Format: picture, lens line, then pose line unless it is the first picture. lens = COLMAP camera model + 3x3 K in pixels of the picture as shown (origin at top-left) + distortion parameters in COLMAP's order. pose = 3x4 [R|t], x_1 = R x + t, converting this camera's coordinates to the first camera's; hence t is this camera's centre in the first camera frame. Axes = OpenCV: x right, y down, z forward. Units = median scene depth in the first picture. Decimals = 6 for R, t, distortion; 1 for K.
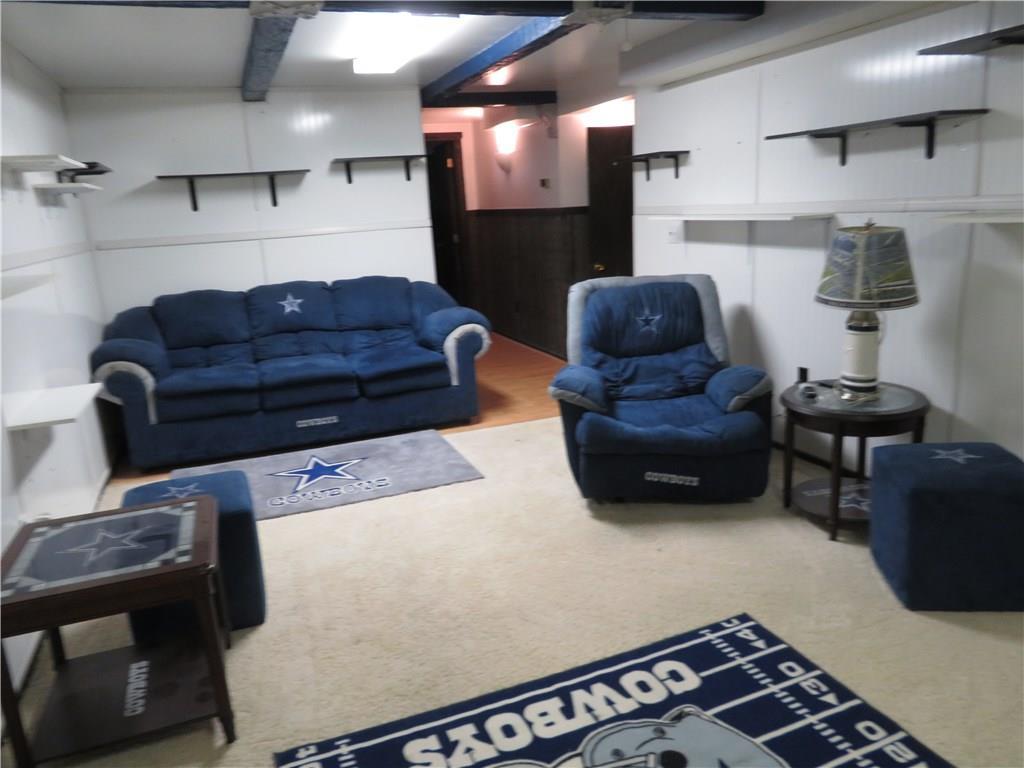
lens RADIAL K [[728.9, 0, 512.0], [0, 728.9, 384.0], [0, 0, 1]] dist [-0.006213, -0.002012]
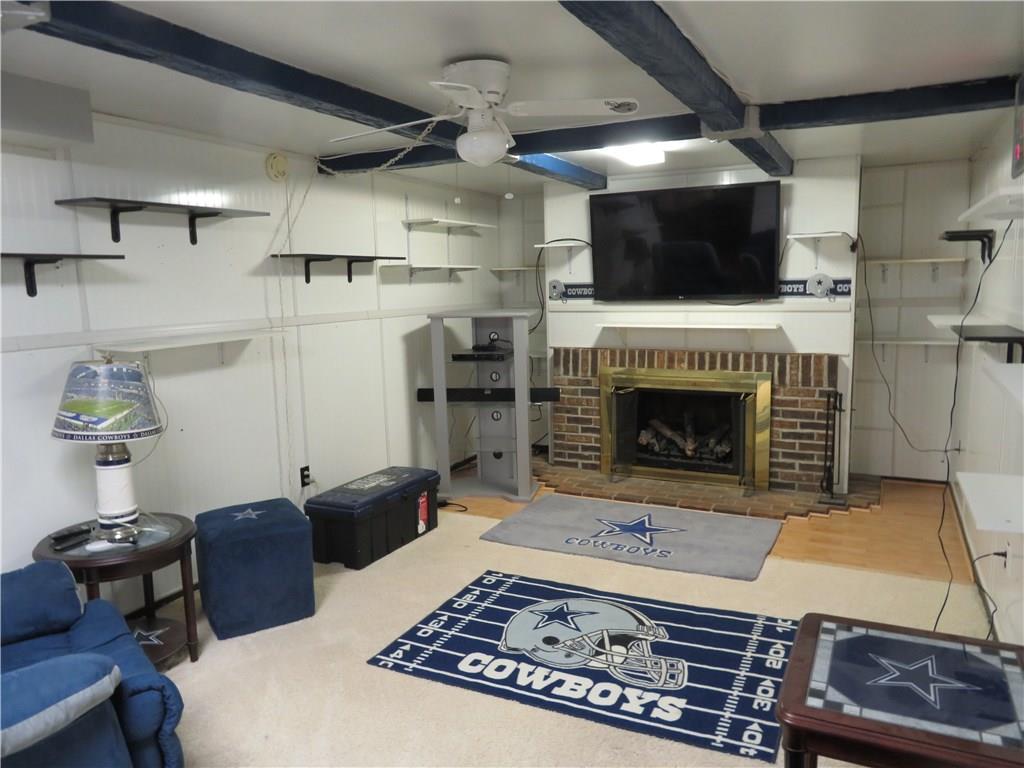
lens RADIAL K [[751.1, 0, 512.0], [0, 751.1, 384.0], [0, 0, 1]] dist [-0.002462, -0.000160]
pose [[-0.669187, -0.022493, 0.742753, -0.840686], [0.242312, 0.938302, 0.246727, -0.402134], [-0.702476, 0.345085, -0.622450, 1.674918]]
